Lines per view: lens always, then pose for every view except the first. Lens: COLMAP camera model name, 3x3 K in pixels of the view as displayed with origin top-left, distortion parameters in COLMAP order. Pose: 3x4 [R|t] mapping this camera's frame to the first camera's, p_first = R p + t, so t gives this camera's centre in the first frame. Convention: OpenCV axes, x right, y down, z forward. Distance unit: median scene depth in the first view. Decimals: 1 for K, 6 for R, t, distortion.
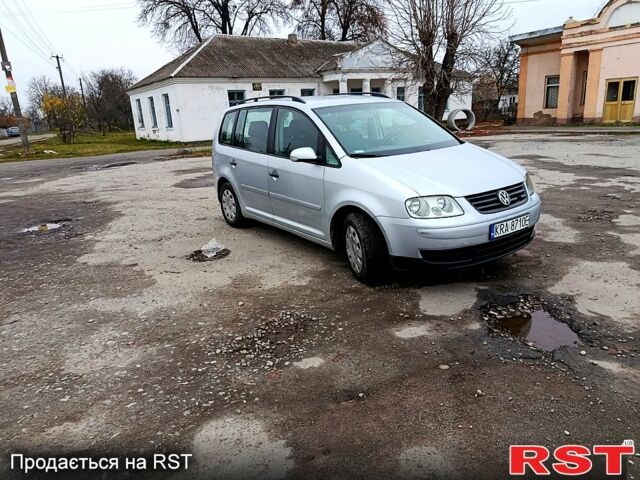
lens RADIAL K [[477.4, 0, 319.8], [0, 477.4, 238.5], [0, 0, 1]] dist [-0.007449, 0.000240]
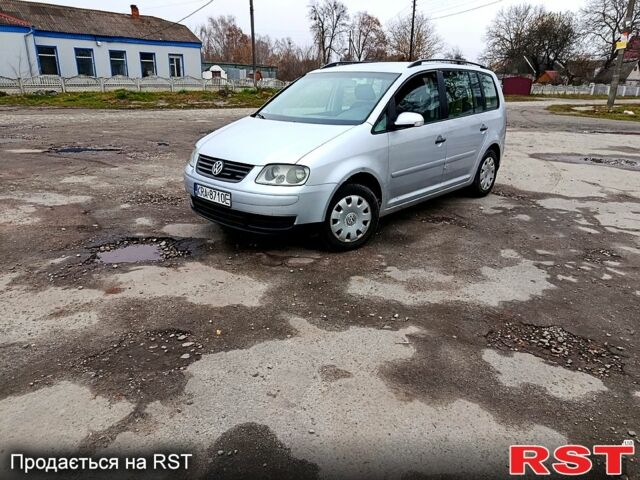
lens RADIAL K [[477.4, 0, 319.8], [0, 477.4, 238.5], [0, 0, 1]] dist [-0.007449, 0.000240]
pose [[0.160987, 0.371771, -0.914259, 1.385721], [-0.295637, 0.901971, 0.314717, -0.329101], [0.941638, 0.219624, 0.255115, 0.933151]]
